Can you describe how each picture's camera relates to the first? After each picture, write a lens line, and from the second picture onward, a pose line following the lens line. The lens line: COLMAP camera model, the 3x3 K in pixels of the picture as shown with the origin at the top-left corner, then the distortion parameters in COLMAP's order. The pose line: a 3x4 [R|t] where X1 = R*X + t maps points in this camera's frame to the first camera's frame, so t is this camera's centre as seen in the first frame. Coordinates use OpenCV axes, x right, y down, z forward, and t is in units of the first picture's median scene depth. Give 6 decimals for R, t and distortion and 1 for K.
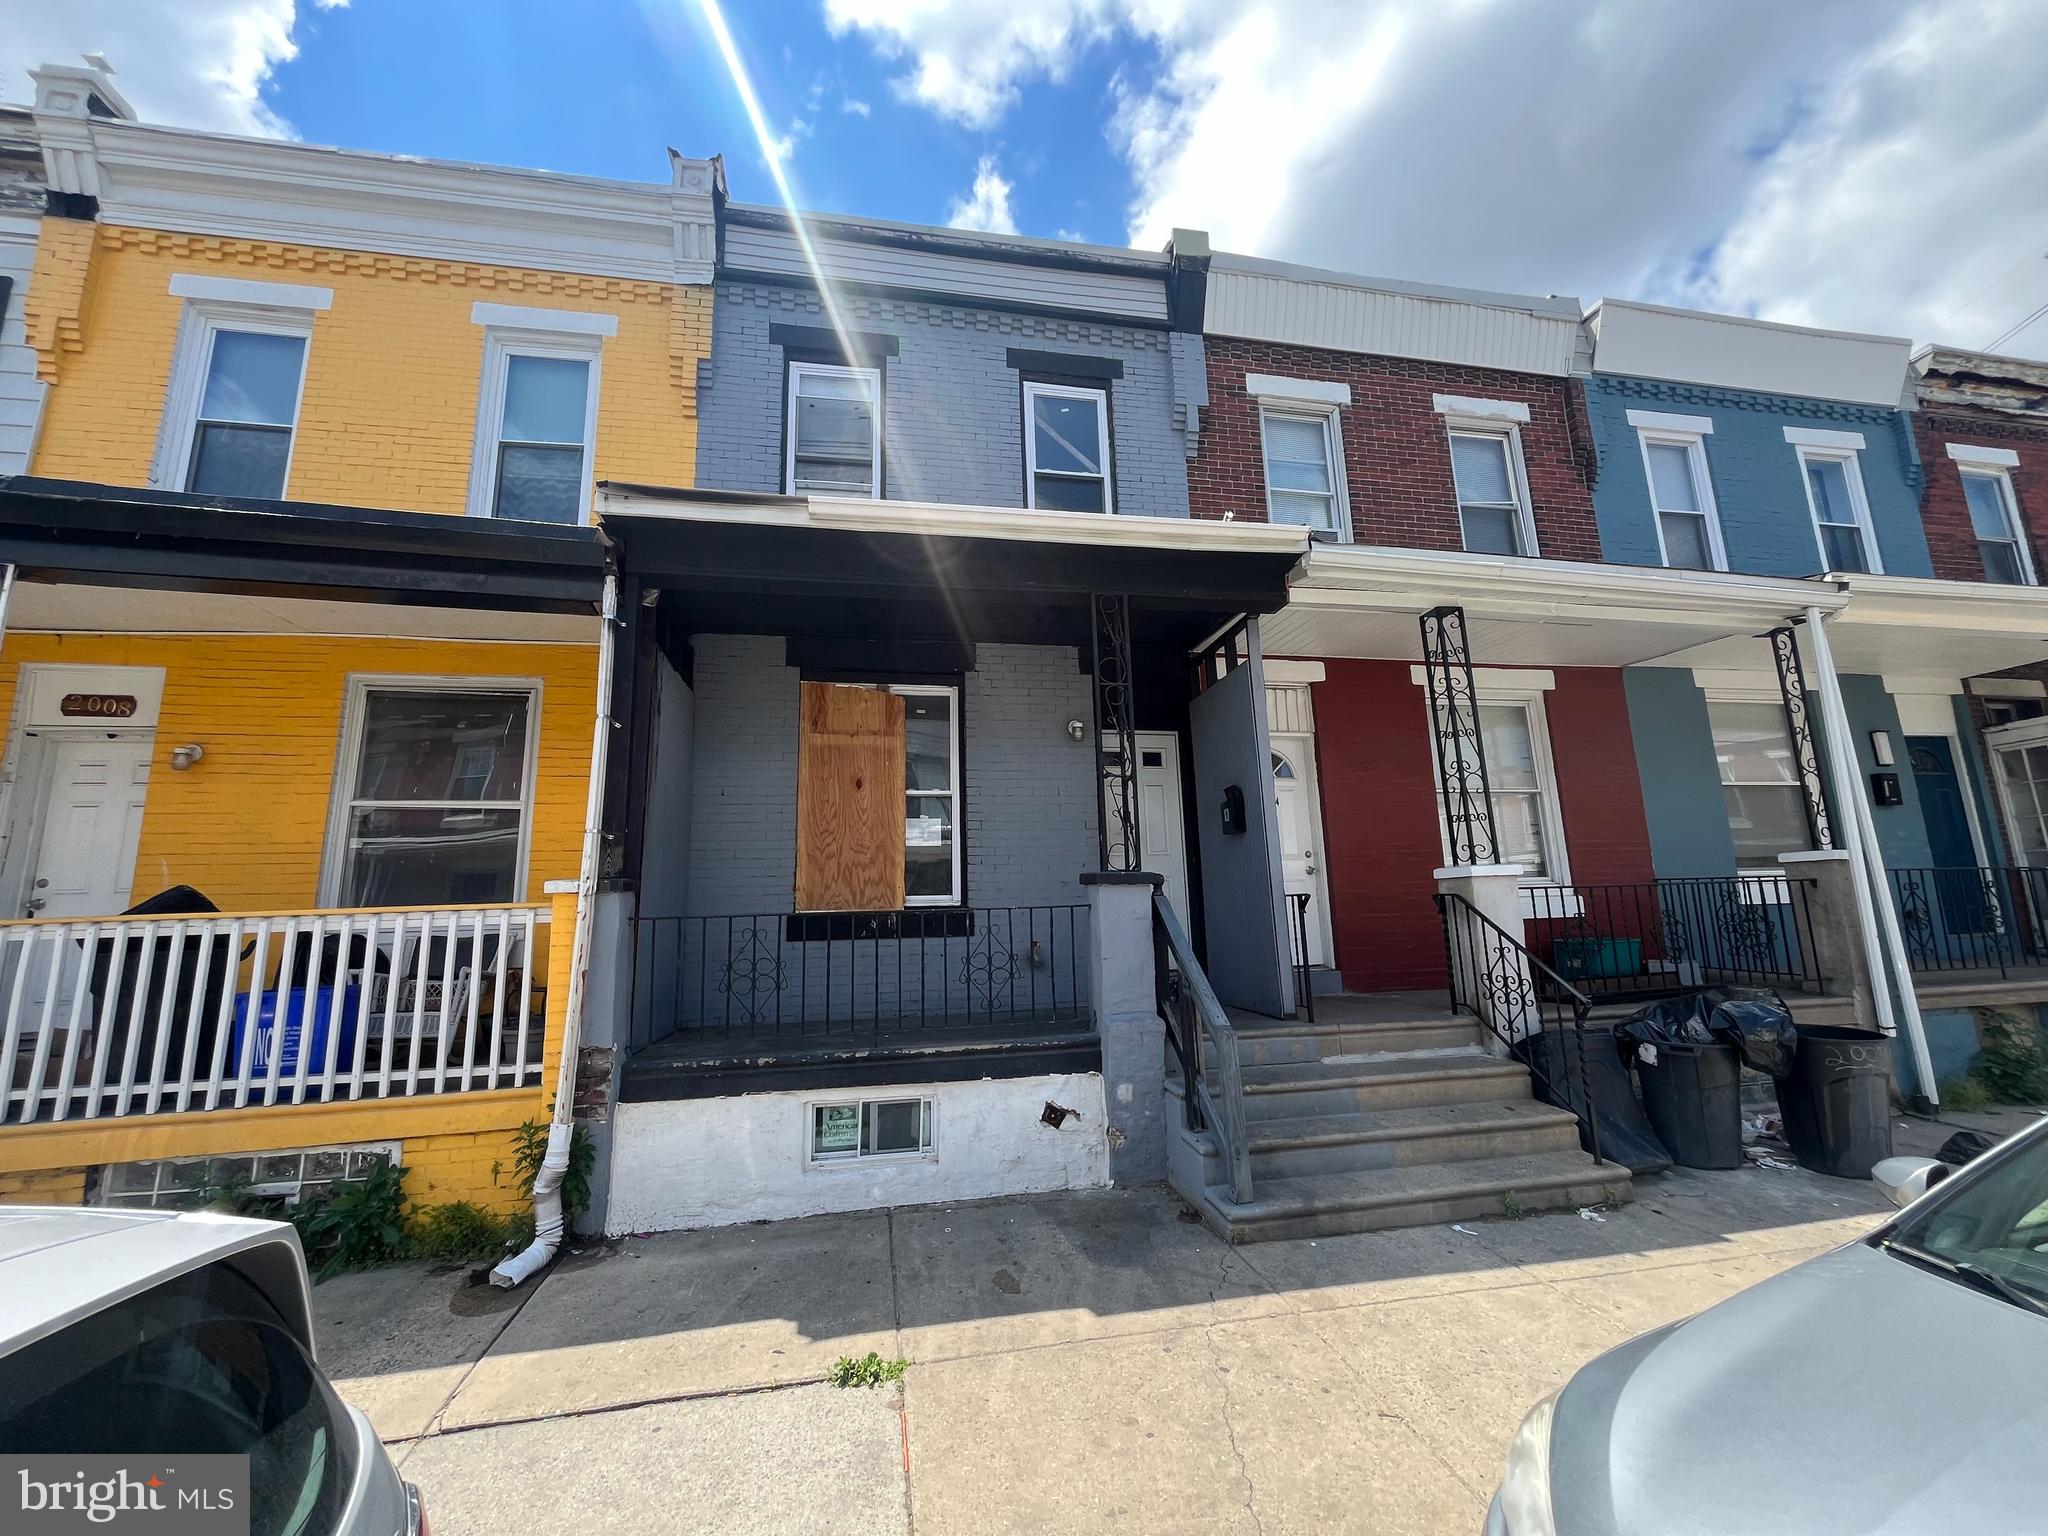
lens RADIAL K [[822.4, 0, 1020.8], [0, 822.4, 761.5], [0, 0, 1]] dist [-0.005997, 0.000269]
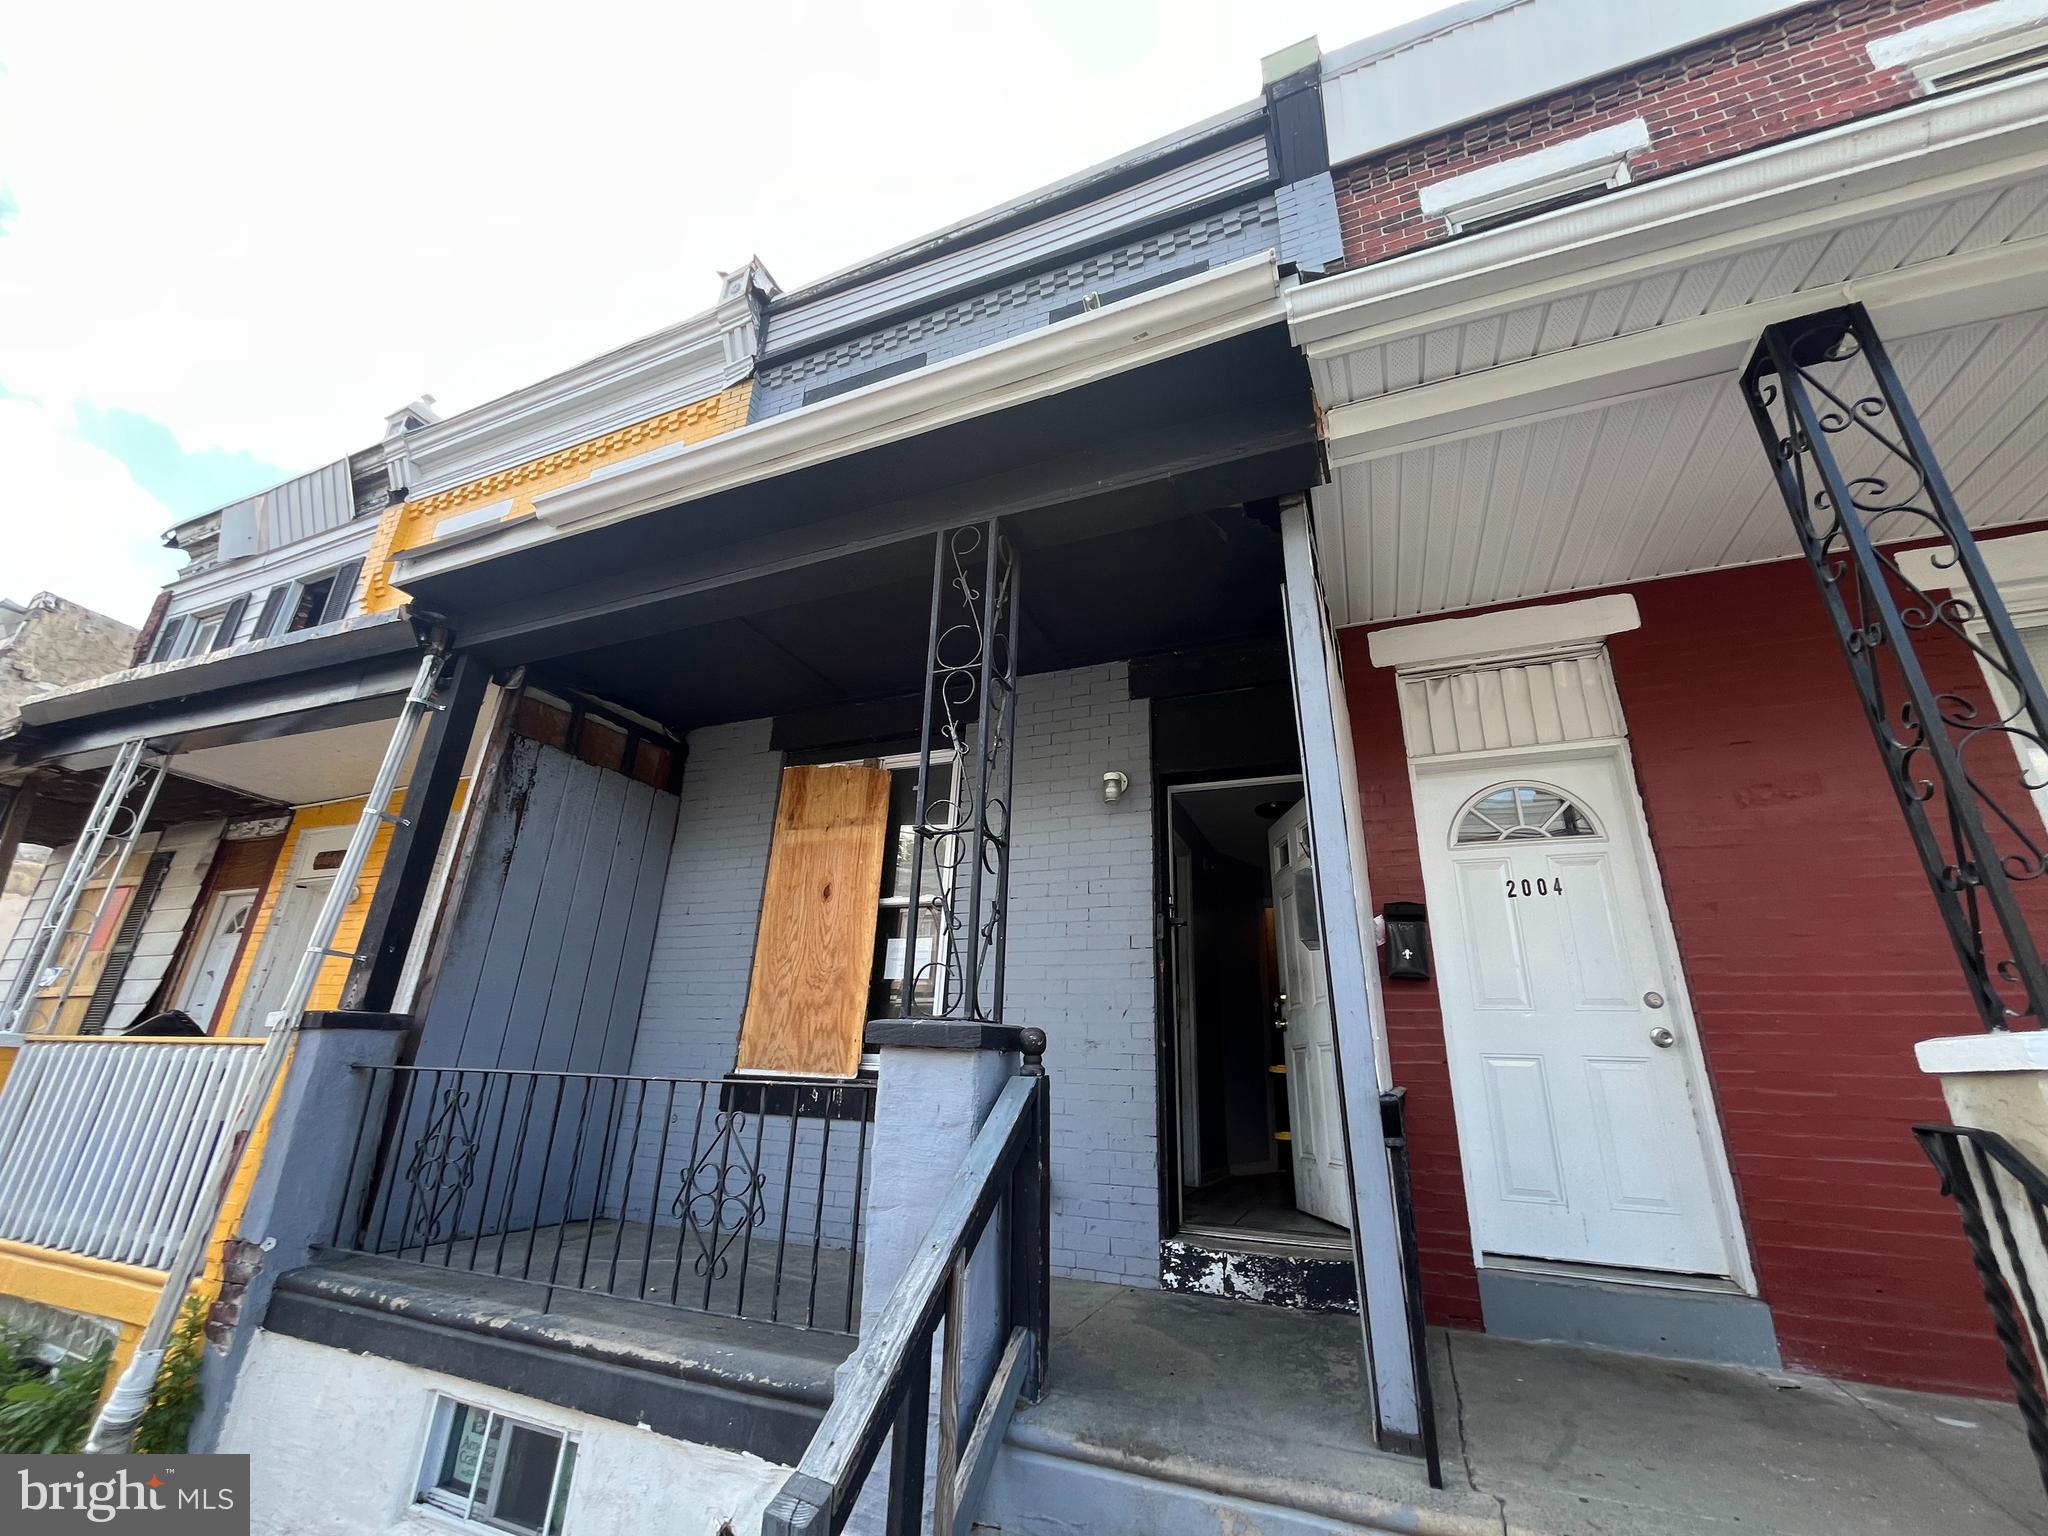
lens RADIAL K [[822.4, 0, 1022.9], [0, 822.4, 764.3], [0, 0, 1]] dist [-0.005997, 0.000269]
pose [[0.833194, -0.141472, -0.534578, 0.360692], [0.044870, 0.980829, -0.189634, 0.062710], [0.551158, 0.134015, 0.823569, 0.478422]]
